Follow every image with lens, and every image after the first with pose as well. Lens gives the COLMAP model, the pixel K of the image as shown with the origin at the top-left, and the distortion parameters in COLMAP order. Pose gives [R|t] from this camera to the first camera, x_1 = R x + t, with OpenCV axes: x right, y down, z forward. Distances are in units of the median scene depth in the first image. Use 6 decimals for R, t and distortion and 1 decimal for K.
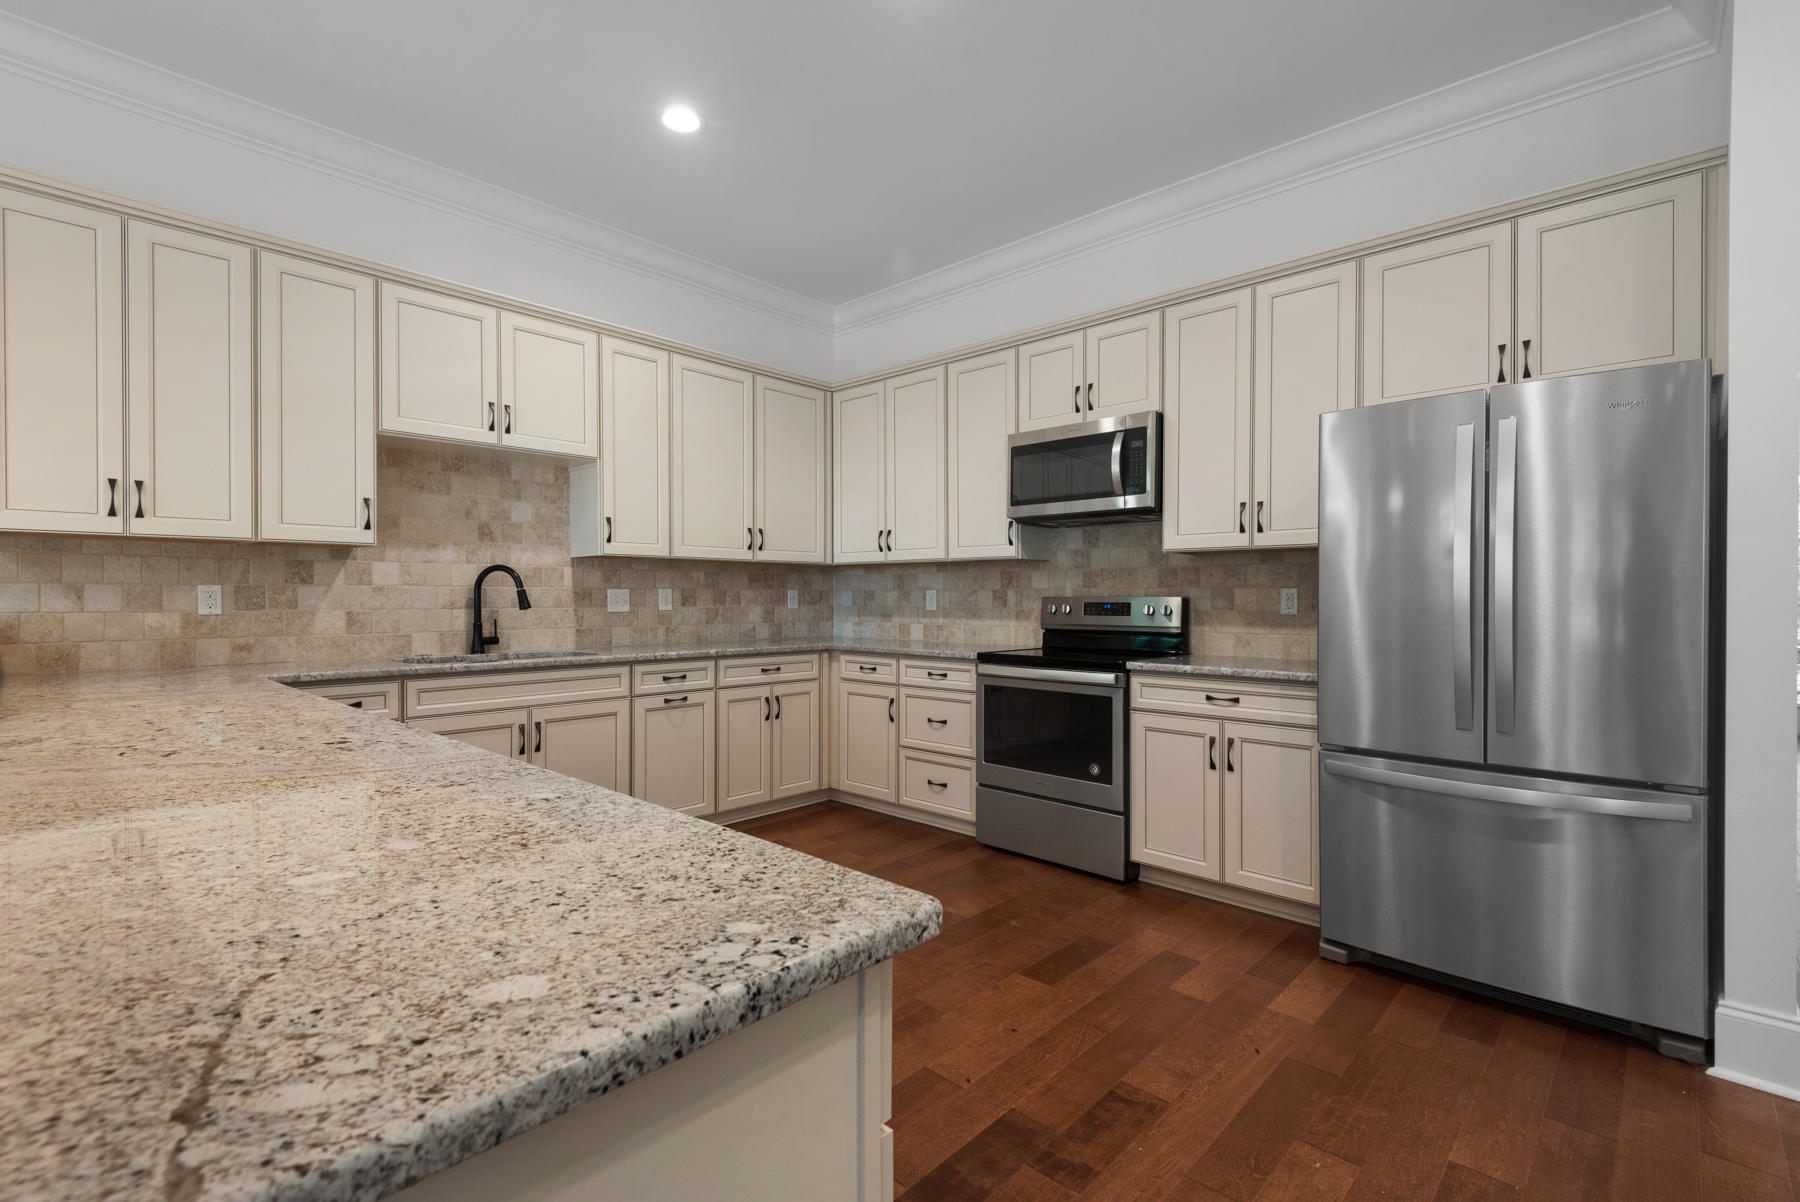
lens RADIAL K [[806.7, 0, 893.7], [0, 806.7, 604.7], [0, 0, 1]] dist [0.019140, -0.011442]
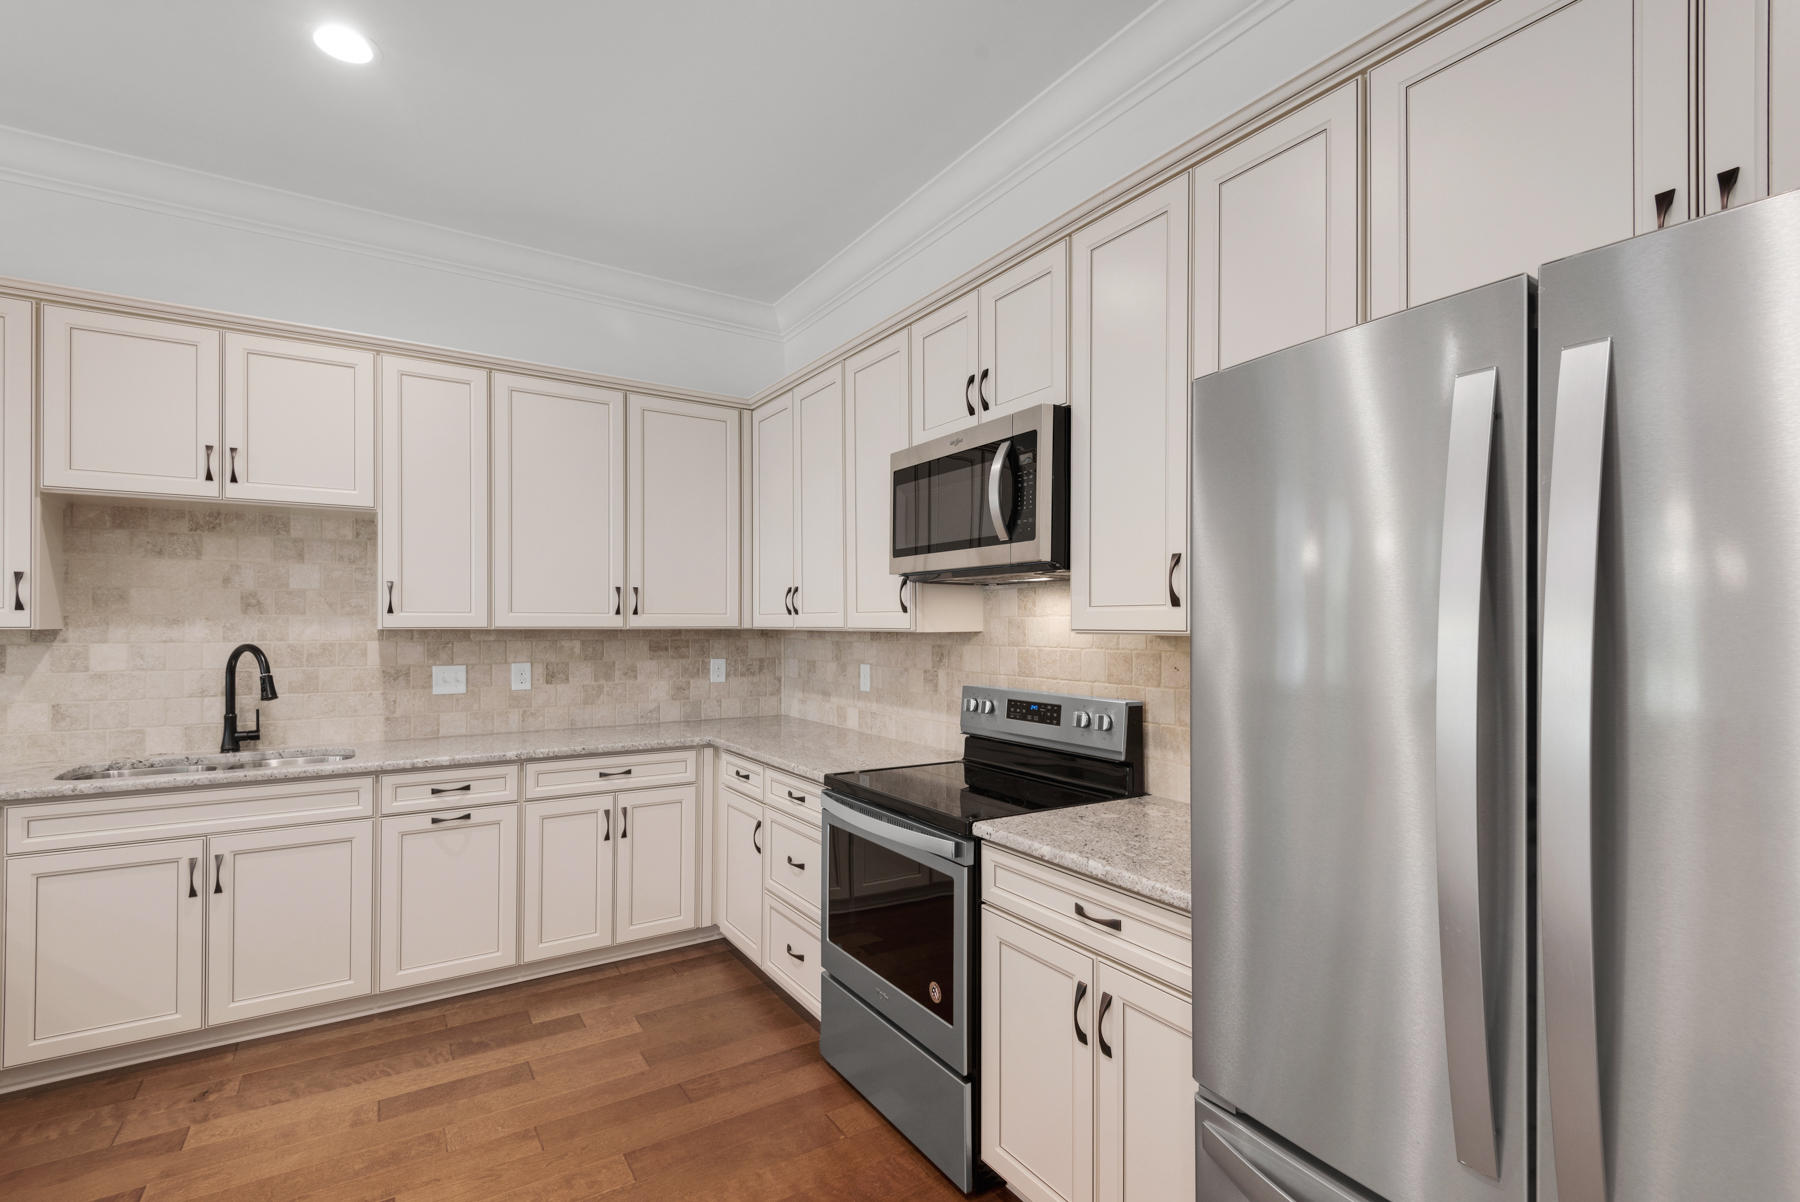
lens RADIAL K [[806.7, 0, 894.7], [0, 806.7, 621.9], [0, 0, 1]] dist [0.019140, -0.011442]
pose [[0.971107, 0.000463, -0.238644, 0.334356], [-0.003986, 0.999890, -0.014280, -0.061967], [0.238611, 0.014819, 0.971002, 0.359717]]
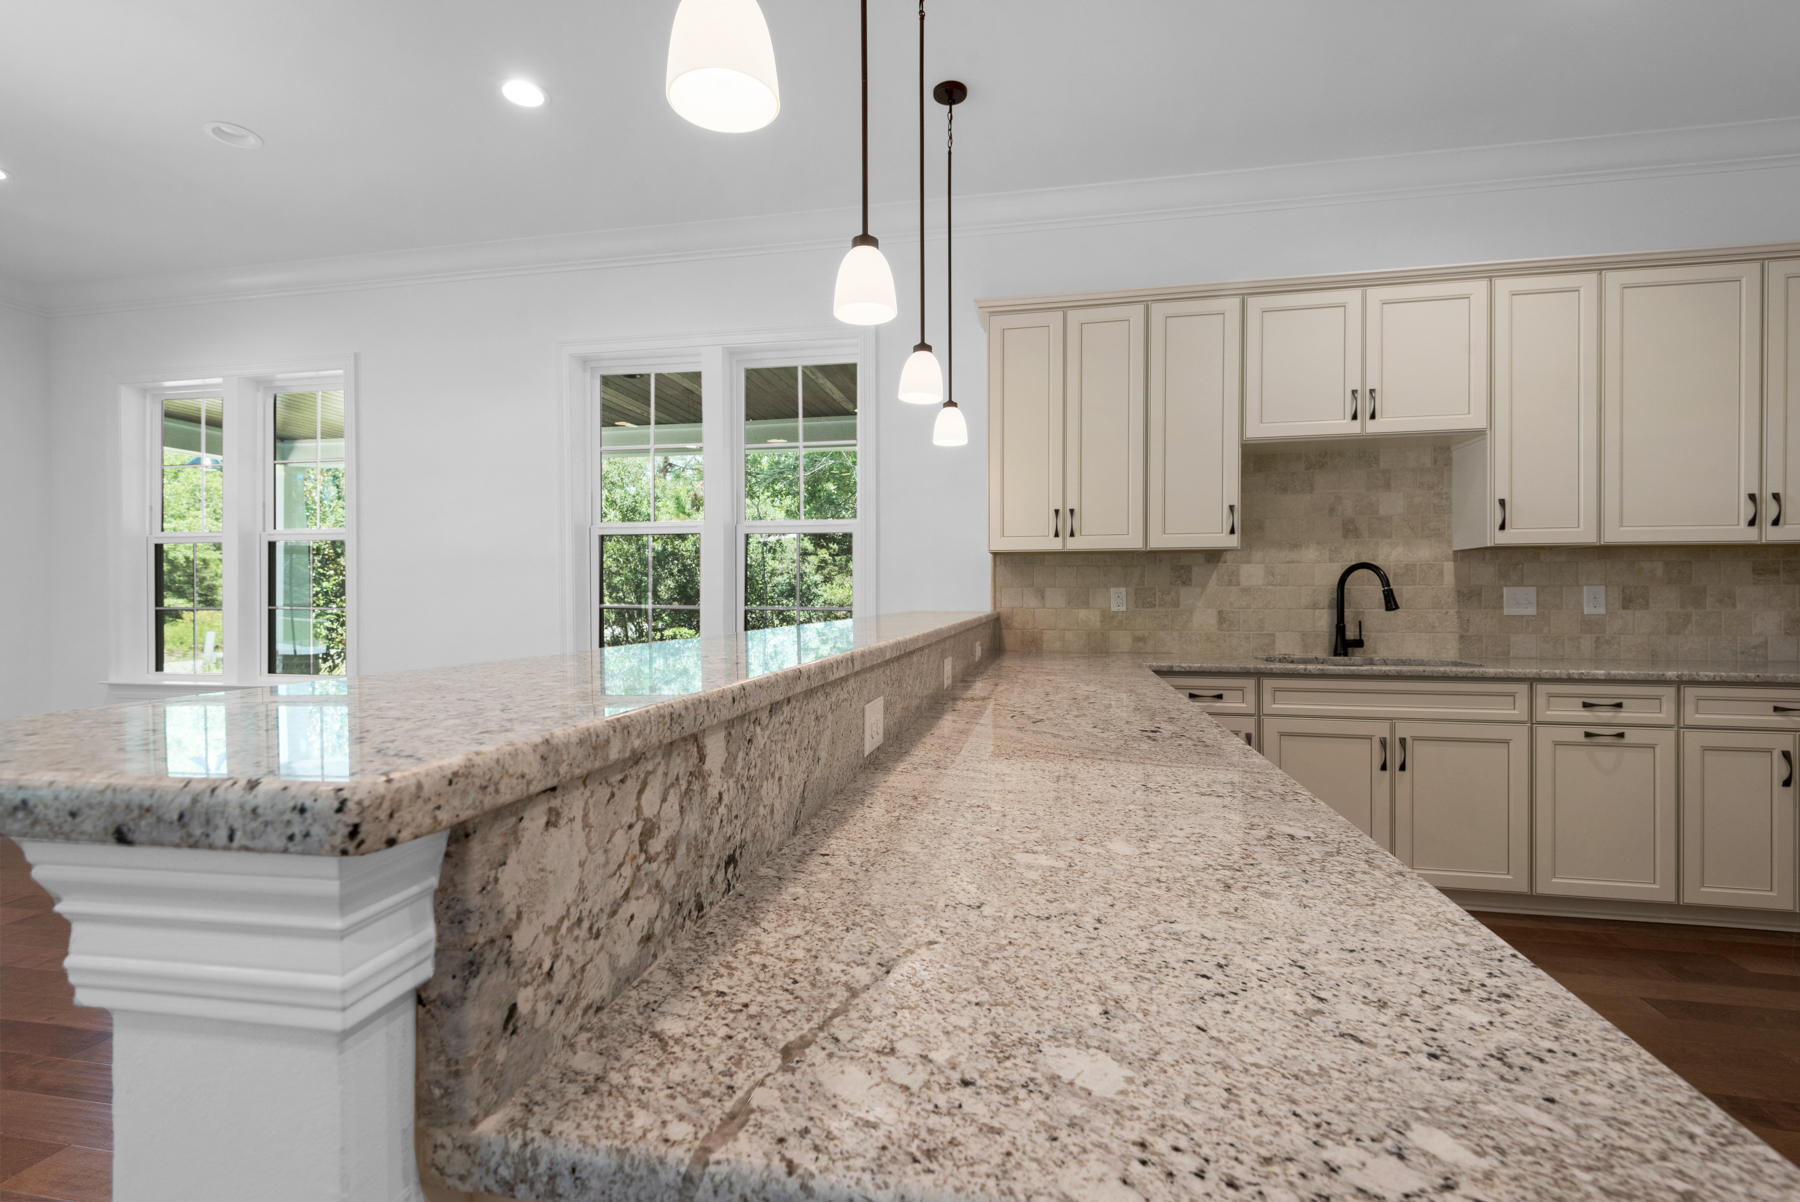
lens RADIAL K [[806.7, 0, 906.5], [0, 806.7, 600.6], [0, 0, 1]] dist [0.019140, -0.011442]
pose [[0.535435, 0.002771, -0.844572, 0.018522], [-0.007689, 0.999969, -0.001594, 0.000120], [0.844542, 0.007347, 0.535439, 0.058075]]
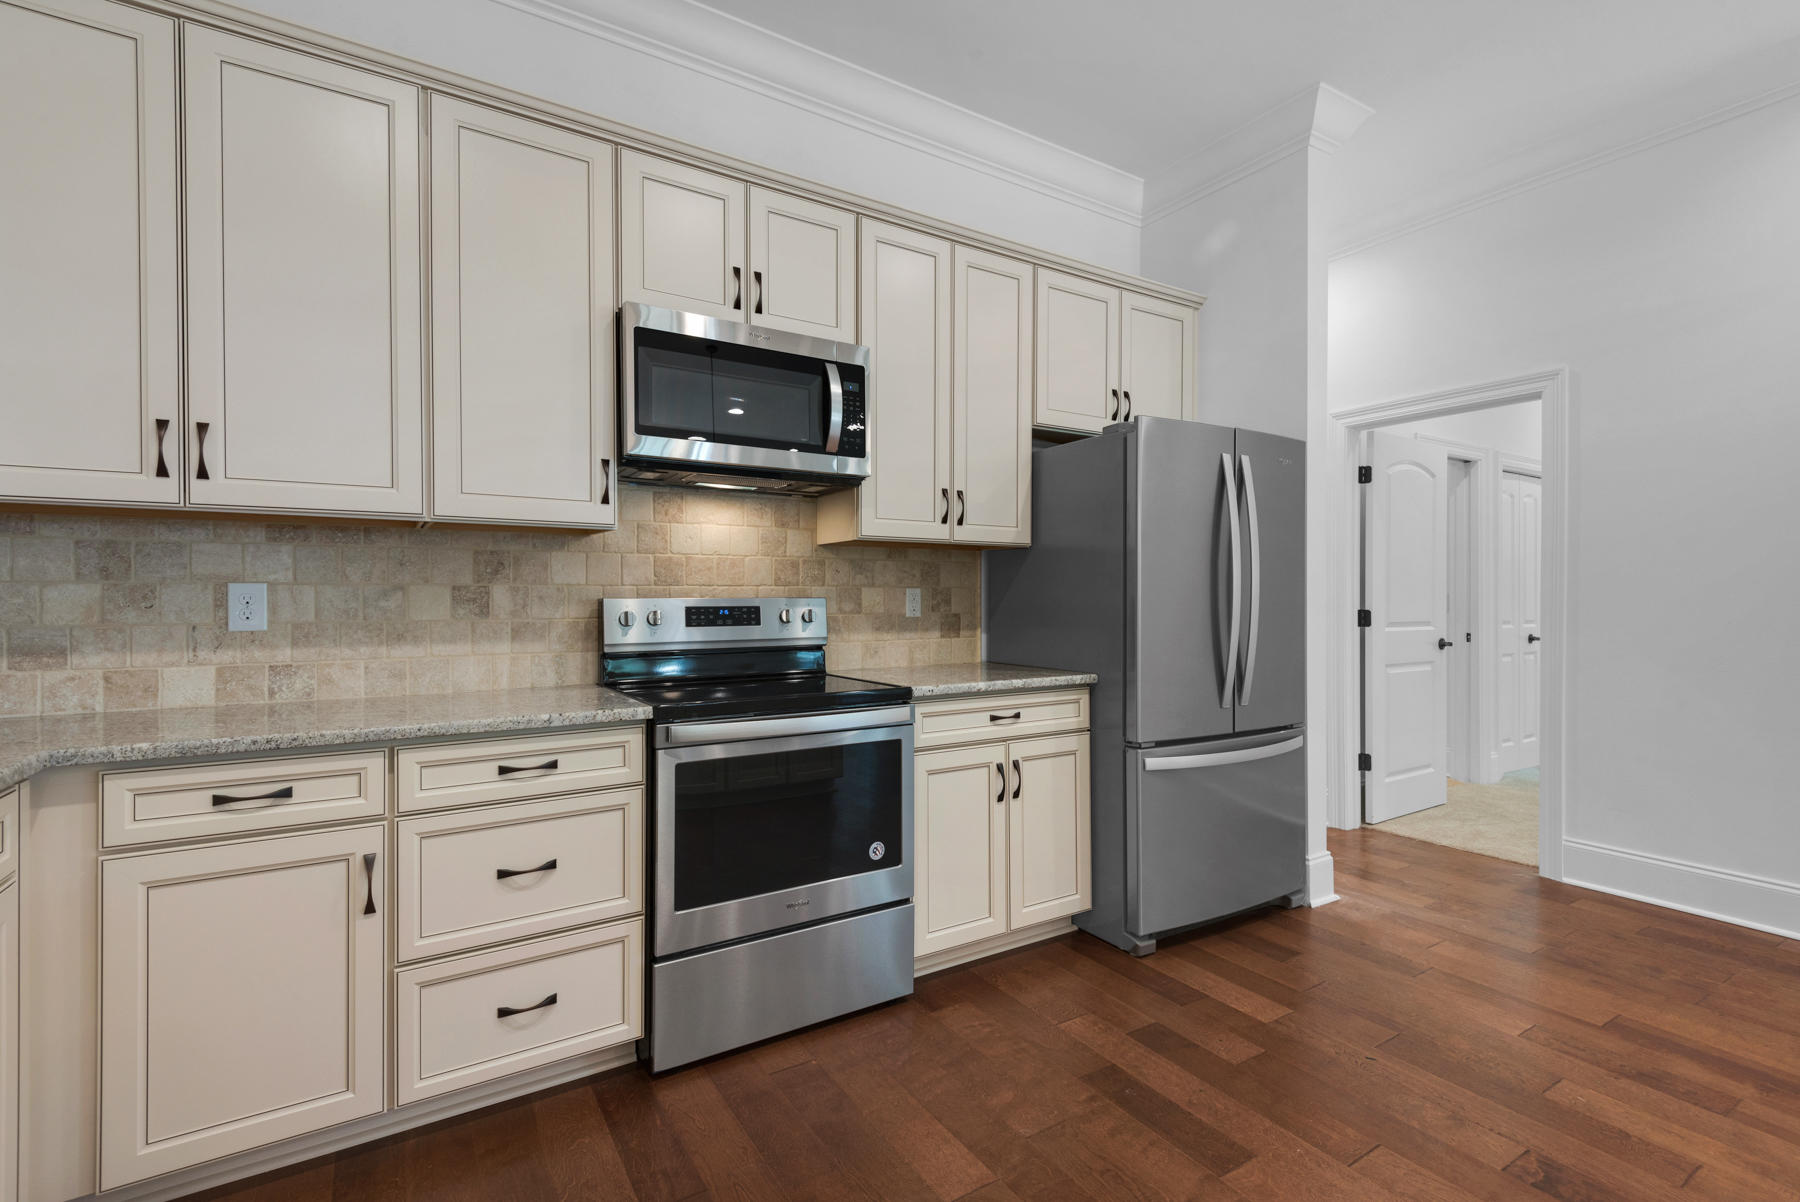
lens RADIAL K [[806.7, 0, 905.5], [0, 806.7, 602.0], [0, 0, 1]] dist [0.019140, -0.011442]
pose [[0.255127, -0.007248, 0.966880, -0.367622], [0.010816, 0.999931, 0.004642, -0.008573], [-0.966847, 0.009273, 0.255188, 0.731567]]
